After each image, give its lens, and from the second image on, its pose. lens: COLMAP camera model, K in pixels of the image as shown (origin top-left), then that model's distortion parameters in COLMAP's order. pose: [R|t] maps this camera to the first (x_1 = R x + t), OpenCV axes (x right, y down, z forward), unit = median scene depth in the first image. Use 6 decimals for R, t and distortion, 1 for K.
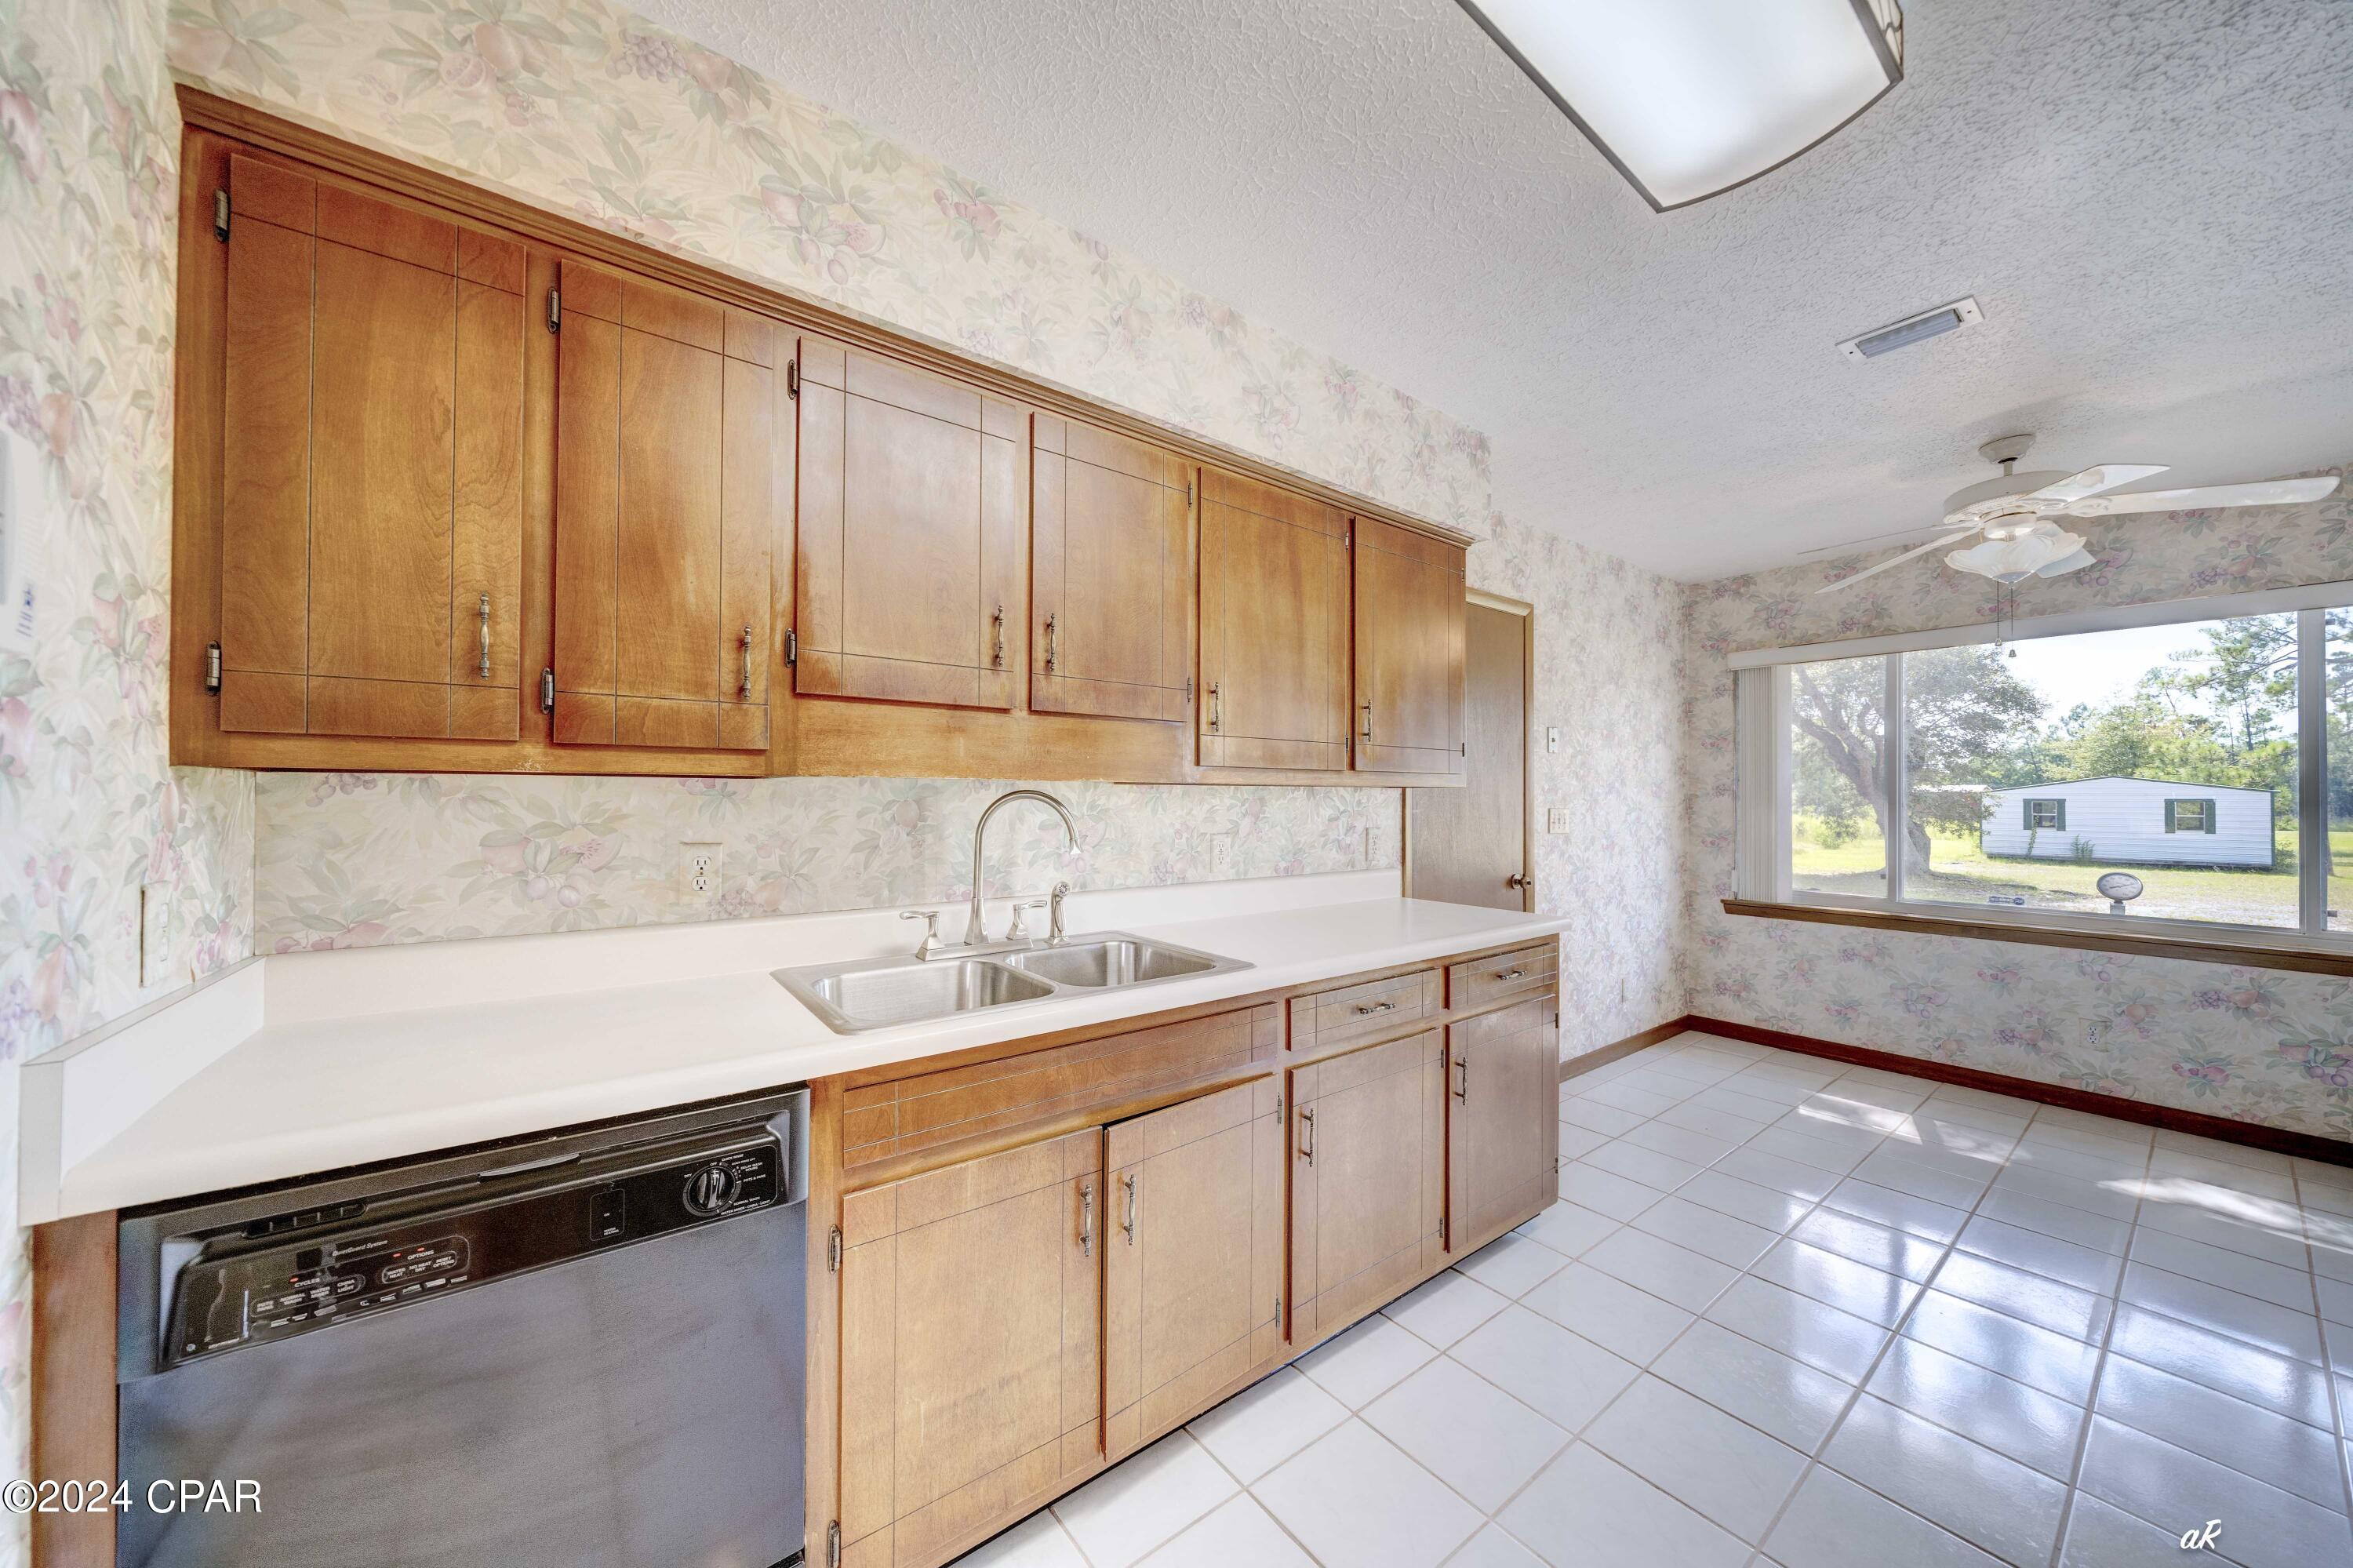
lens RADIAL K [[804.1, 0, 1164.0], [0, 804.1, 797.0], [0, 0, 1]] dist [-0.001979, -0.000117]
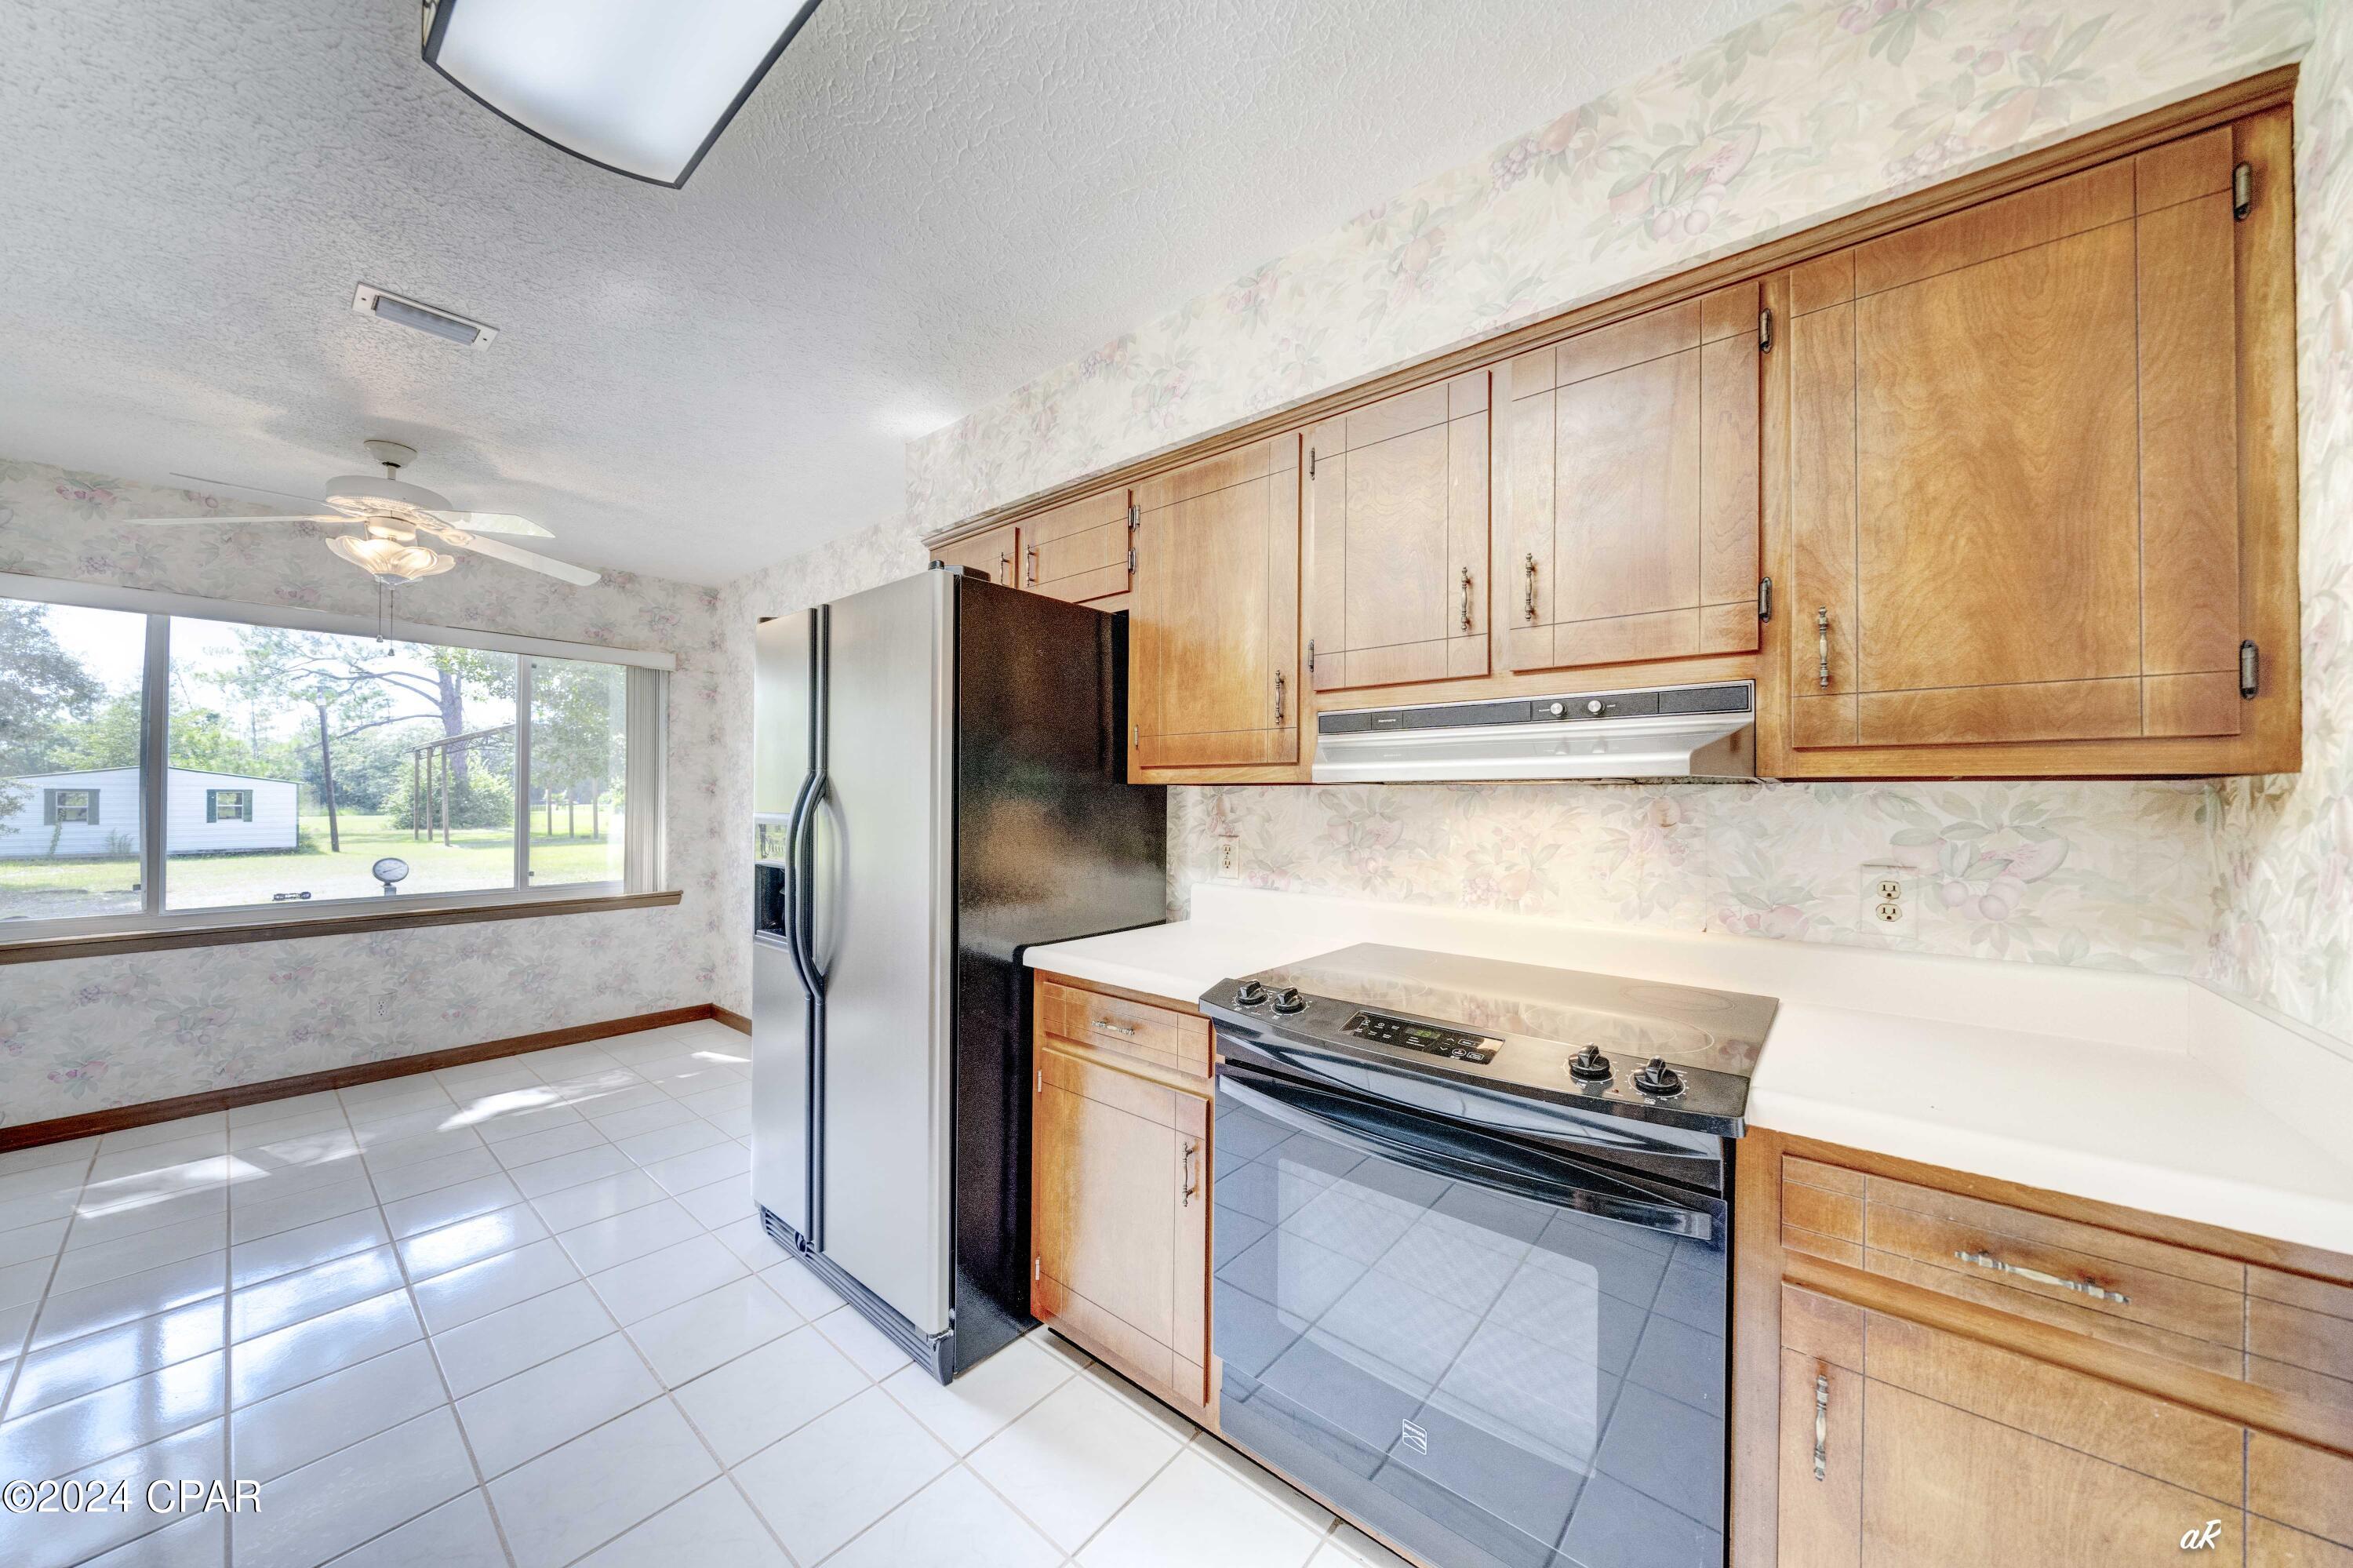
lens RADIAL K [[804.1, 0, 1175.5], [0, 804.1, 787.9], [0, 0, 1]] dist [-0.001979, -0.000117]
pose [[-0.232421, 0.004961, 0.972603, -0.147044], [-0.006001, 0.999961, -0.006535, -0.001183], [-0.972597, -0.007355, -0.232382, 0.198494]]
